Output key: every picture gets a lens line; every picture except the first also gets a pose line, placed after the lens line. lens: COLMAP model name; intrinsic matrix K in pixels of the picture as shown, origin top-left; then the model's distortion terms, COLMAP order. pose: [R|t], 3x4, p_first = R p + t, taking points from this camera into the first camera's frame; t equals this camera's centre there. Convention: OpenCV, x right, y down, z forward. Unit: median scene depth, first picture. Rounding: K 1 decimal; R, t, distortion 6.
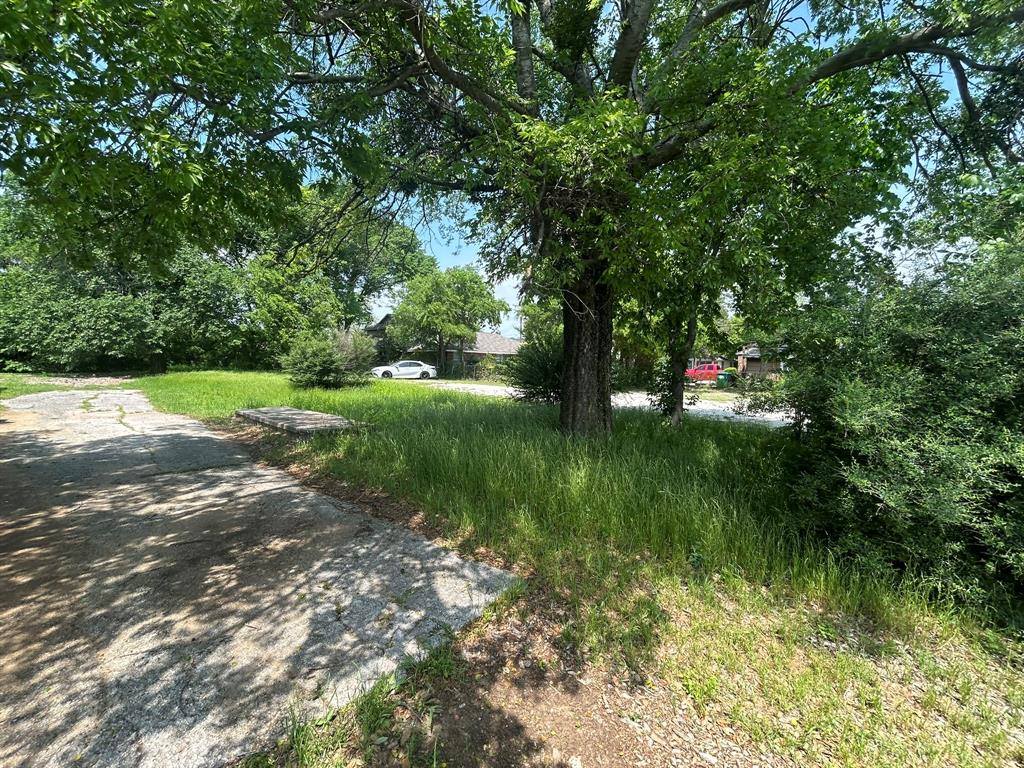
lens RADIAL K [[415.3, 0, 513.3], [0, 415.3, 380.7], [0, 0, 1]] dist [0.001538, -0.000226]
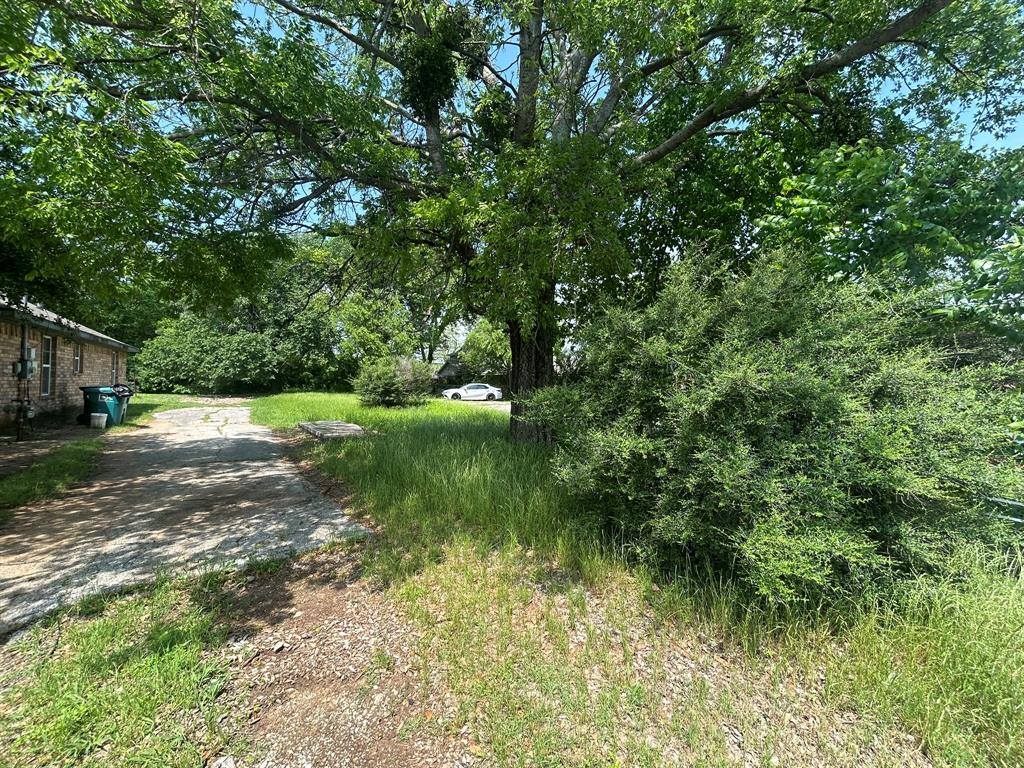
lens RADIAL K [[415.3, 0, 513.3], [0, 415.3, 380.7], [0, 0, 1]] dist [0.001538, -0.000226]
pose [[0.976593, -0.005982, -0.215013, 0.609371], [-0.006168, 0.998423, -0.055792, 0.032604], [0.215008, 0.055812, 0.975016, -0.221474]]
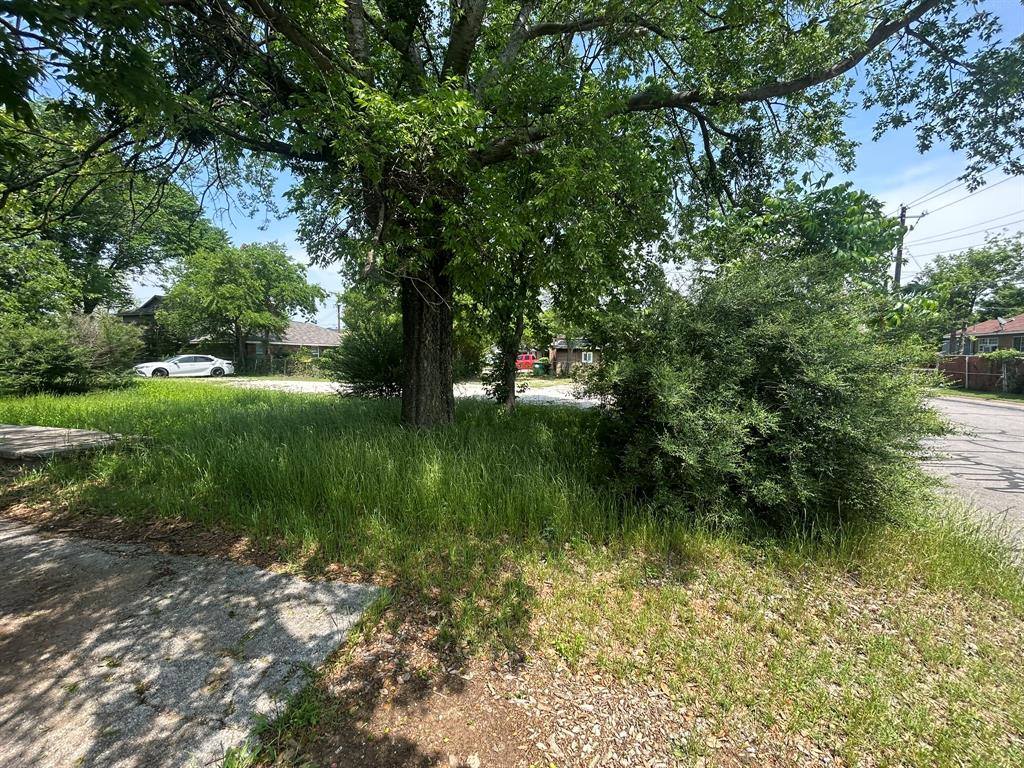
lens RADIAL K [[414.8, 0, 514.1], [0, 414.8, 381.2], [0, 0, 1]] dist [0.000529, 0.000642]
pose [[0.914288, -0.037847, 0.403292, -0.057530], [0.029258, 0.999195, 0.027440, -0.002733], [-0.404006, -0.013288, 0.914660, 0.032929]]
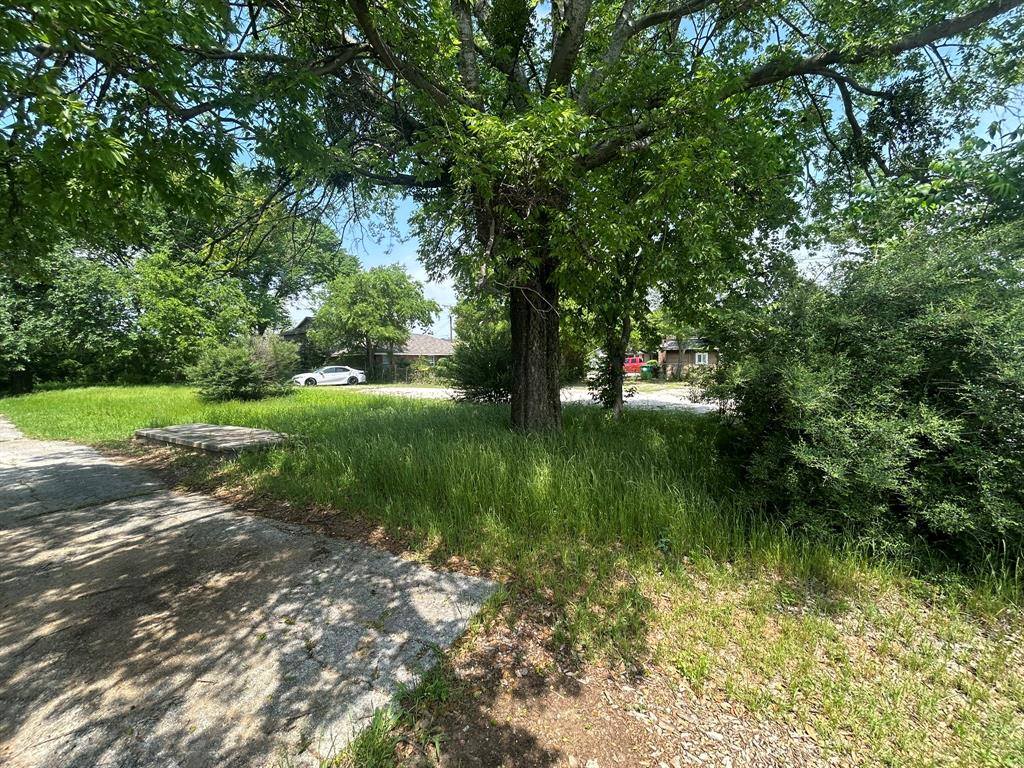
lens RADIAL K [[415.3, 0, 513.3], [0, 415.3, 380.7], [0, 0, 1]] dist [0.001538, -0.000226]
pose [[0.985255, -0.047344, 0.164409, -0.071103], [0.047210, 0.998874, 0.004723, -0.002966], [-0.164447, 0.003109, 0.986381, 0.026180]]
